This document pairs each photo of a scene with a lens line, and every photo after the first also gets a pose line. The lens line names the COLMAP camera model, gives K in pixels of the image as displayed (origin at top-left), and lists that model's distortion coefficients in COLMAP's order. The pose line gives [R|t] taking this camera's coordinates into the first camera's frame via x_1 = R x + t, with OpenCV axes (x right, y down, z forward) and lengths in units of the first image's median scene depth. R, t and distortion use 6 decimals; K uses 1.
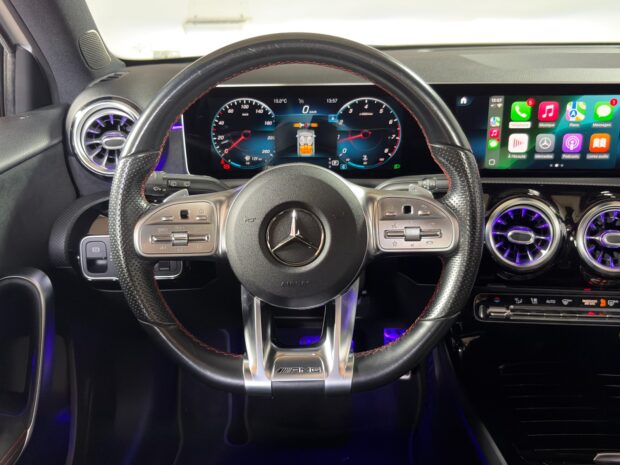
lens RADIAL K [[665.3, 0, 304.9], [0, 665.3, 236.2], [0, 0, 1]] dist [0.000886, 0.000000]
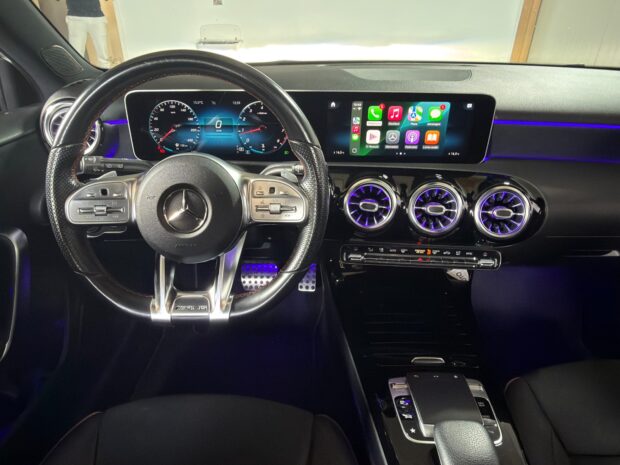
lens RADIAL K [[410.8, 0, 292.6], [0, 410.8, 232.8], [0, 0, 1]] dist [-0.005335, 0.005285]
pose [[0.999853, 0.010192, 0.013823, 0.145729], [-0.011762, 0.992854, 0.118754, -0.042284], [-0.012514, -0.118899, 0.992827, 0.138397]]
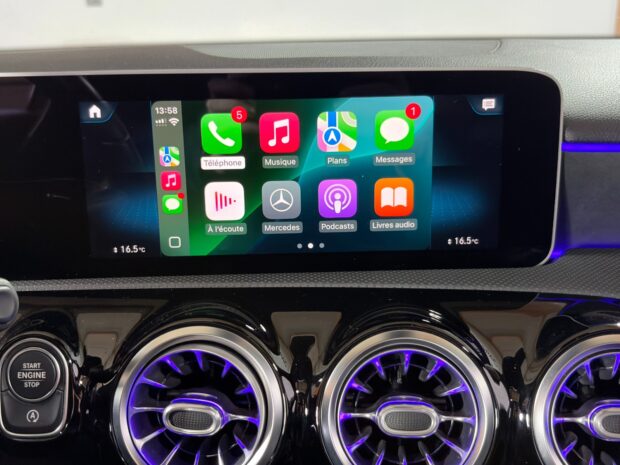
lens RADIAL K [[750.1, 0, 310.0], [0, 750.1, 235.1], [0, 0, 1]] dist [0.066682, 0.000000]
pose [[0.997660, -0.021586, 0.064872, 0.348882], [0.028338, 0.994065, -0.105035, -0.058939], [-0.062219, 0.106628, 0.992350, 0.475770]]
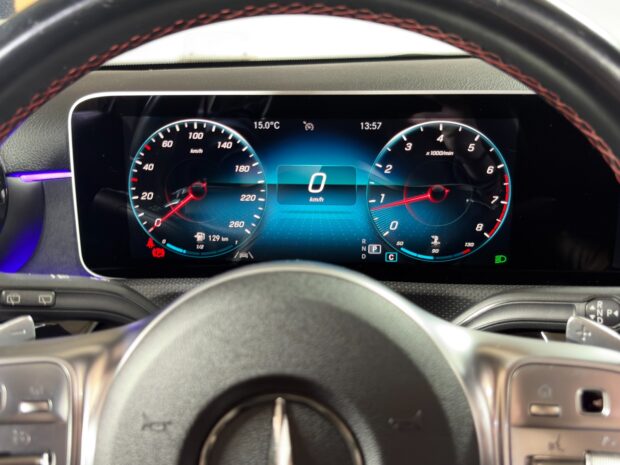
lens RADIAL K [[750.1, 0, 293.5], [0, 750.1, 216.7], [0, 0, 1]] dist [0.066682, 0.000000]
pose [[0.999378, 0.016832, -0.030982, 0.001634], [-0.020398, 0.992727, -0.118650, -0.068769], [0.028760, 0.119208, 0.992453, 0.450154]]
